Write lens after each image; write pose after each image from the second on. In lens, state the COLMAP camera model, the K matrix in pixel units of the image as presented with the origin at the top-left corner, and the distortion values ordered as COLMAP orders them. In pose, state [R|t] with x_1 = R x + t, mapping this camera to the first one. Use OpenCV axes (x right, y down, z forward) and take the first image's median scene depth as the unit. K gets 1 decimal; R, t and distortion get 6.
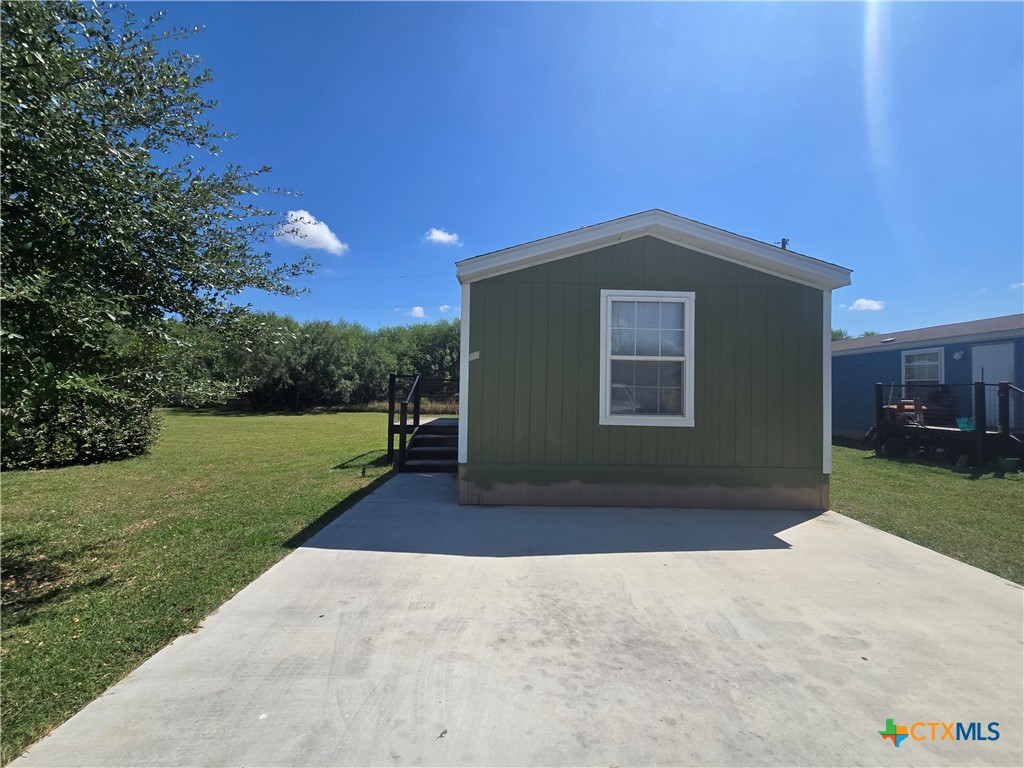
lens RADIAL K [[422.8, 0, 514.7], [0, 422.8, 377.9], [0, 0, 1]] dist [-0.000395, 0.001434]
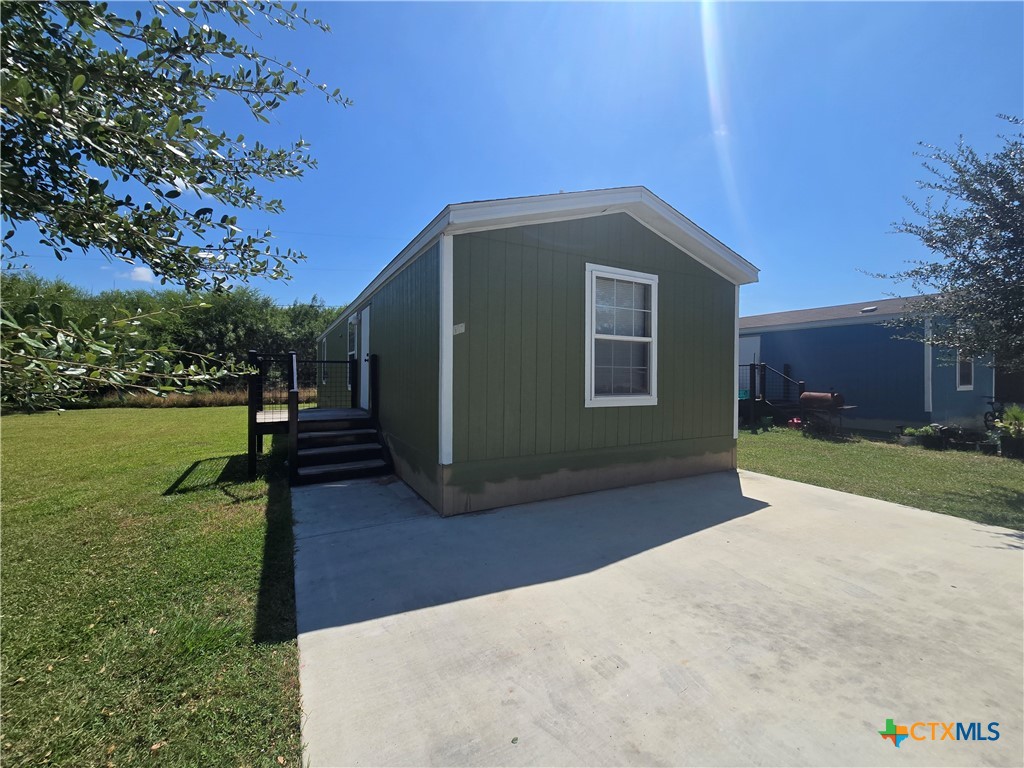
lens RADIAL K [[422.8, 0, 514.7], [0, 422.8, 377.9], [0, 0, 1]] dist [-0.000395, 0.001434]
pose [[0.878556, -0.016406, 0.477358, -0.388131], [-0.001925, 0.999280, 0.037886, 0.009623], [-0.477636, -0.034204, 0.877892, 0.253308]]
